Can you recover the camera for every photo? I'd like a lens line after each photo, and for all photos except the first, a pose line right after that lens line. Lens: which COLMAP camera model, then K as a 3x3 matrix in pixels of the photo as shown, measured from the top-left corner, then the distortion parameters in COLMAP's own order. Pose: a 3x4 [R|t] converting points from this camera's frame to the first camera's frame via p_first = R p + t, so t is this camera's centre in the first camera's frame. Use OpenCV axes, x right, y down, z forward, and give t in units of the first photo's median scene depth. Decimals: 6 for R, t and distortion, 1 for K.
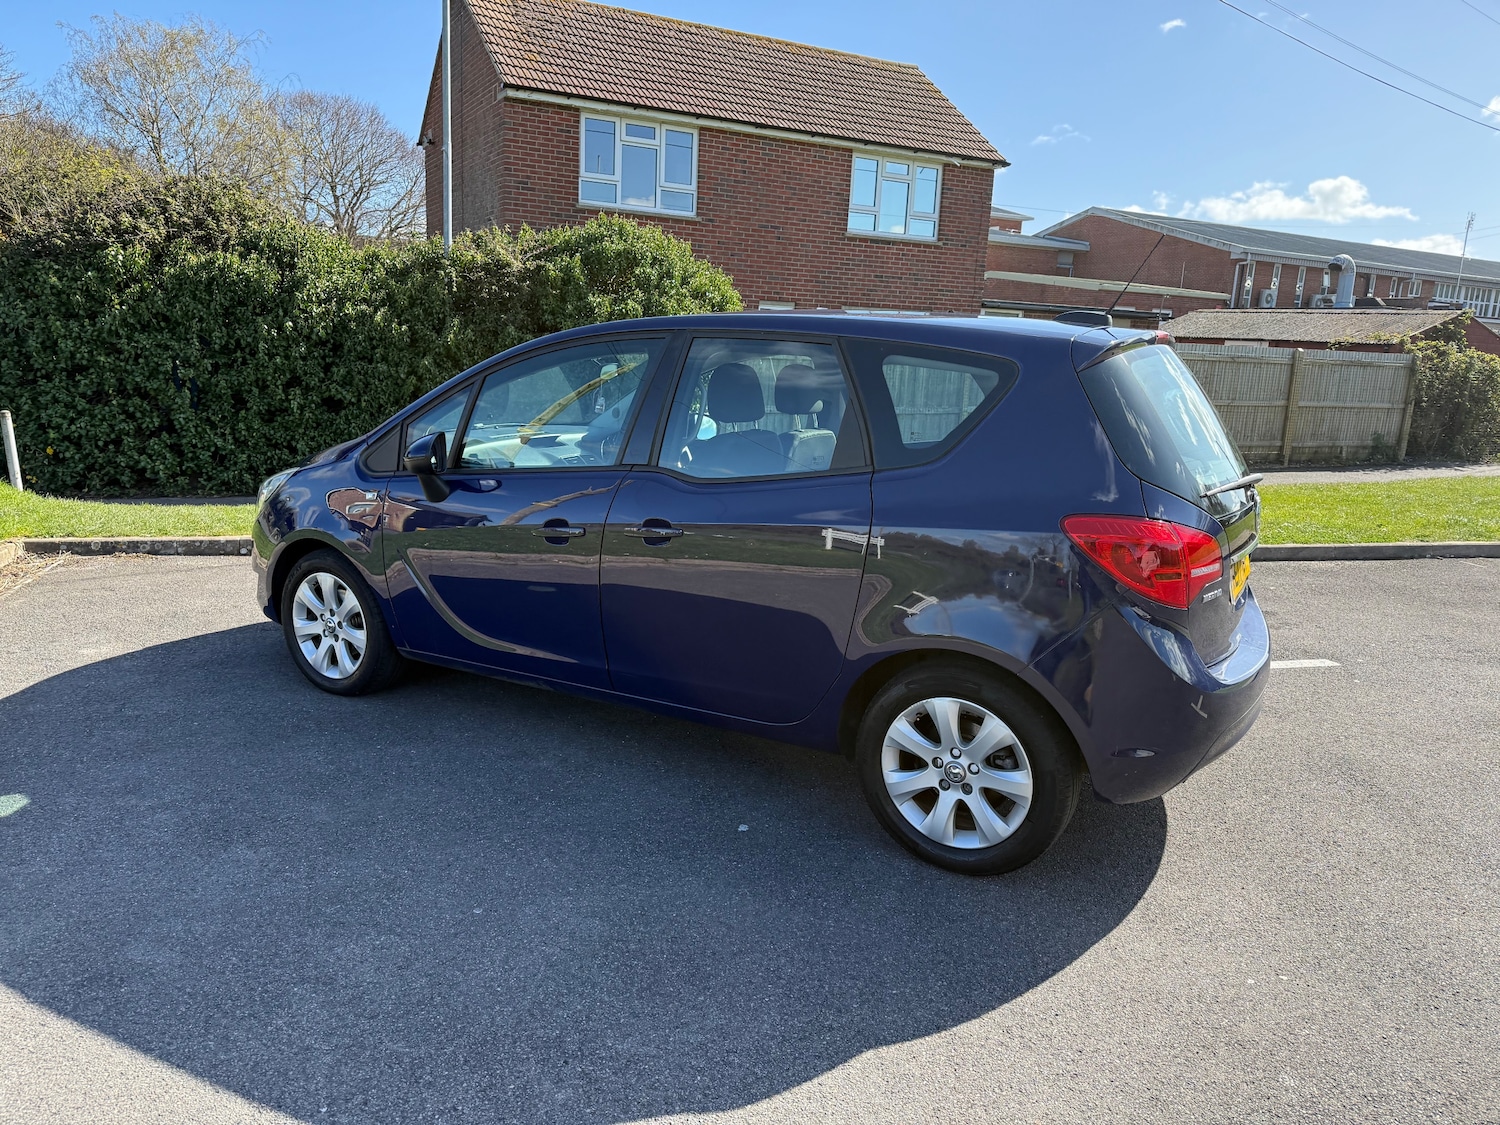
lens RADIAL K [[1055.0, 0, 743.9], [0, 1055.0, 567.5], [0, 0, 1]] dist [0.021815, -0.029945]
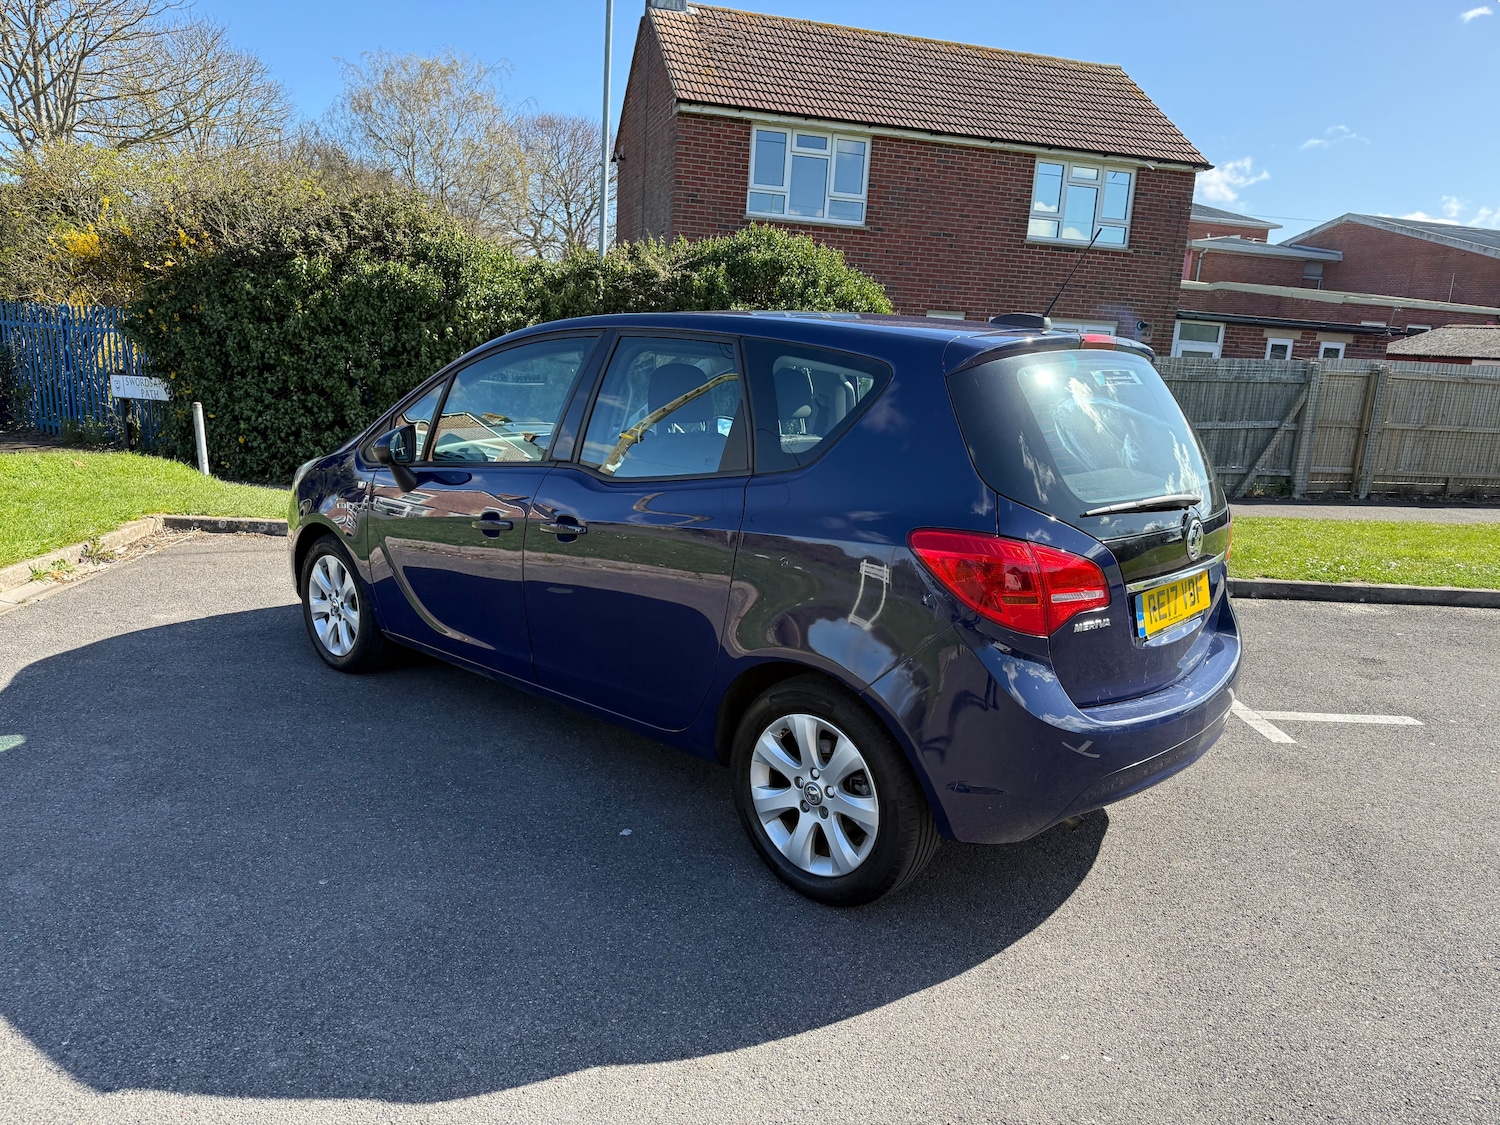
lens RADIAL K [[1055.0, 0, 742.2], [0, 1055.0, 568.7], [0, 0, 1]] dist [0.021815, -0.029945]
pose [[0.978248, 0.054568, -0.200135, 0.063683], [-0.056553, 0.998391, -0.004208, -0.000167], [0.199583, 0.015434, 0.979759, 0.011242]]
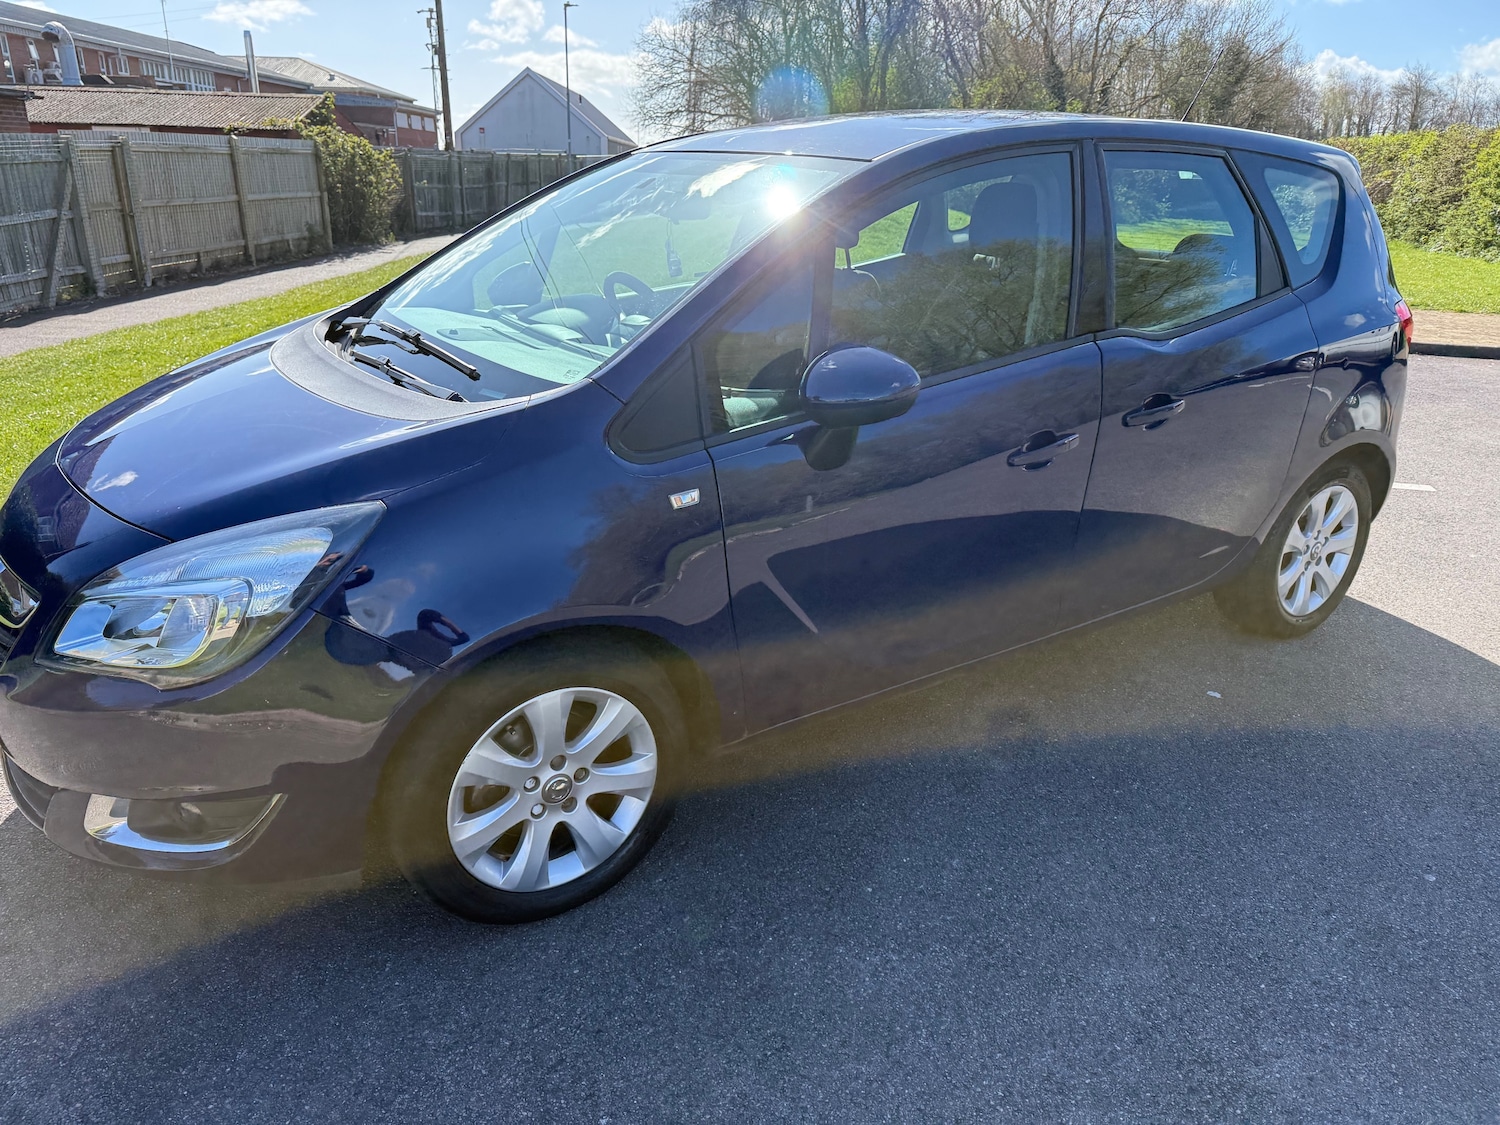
lens RADIAL K [[1055.0, 0, 743.9], [0, 1055.0, 570.8], [0, 0, 1]] dist [0.021815, -0.029945]
pose [[0.453775, -0.348094, 0.820316, -0.207254], [0.186145, 0.937268, 0.294751, -0.048387], [-0.871457, 0.018947, 0.490105, 0.197884]]
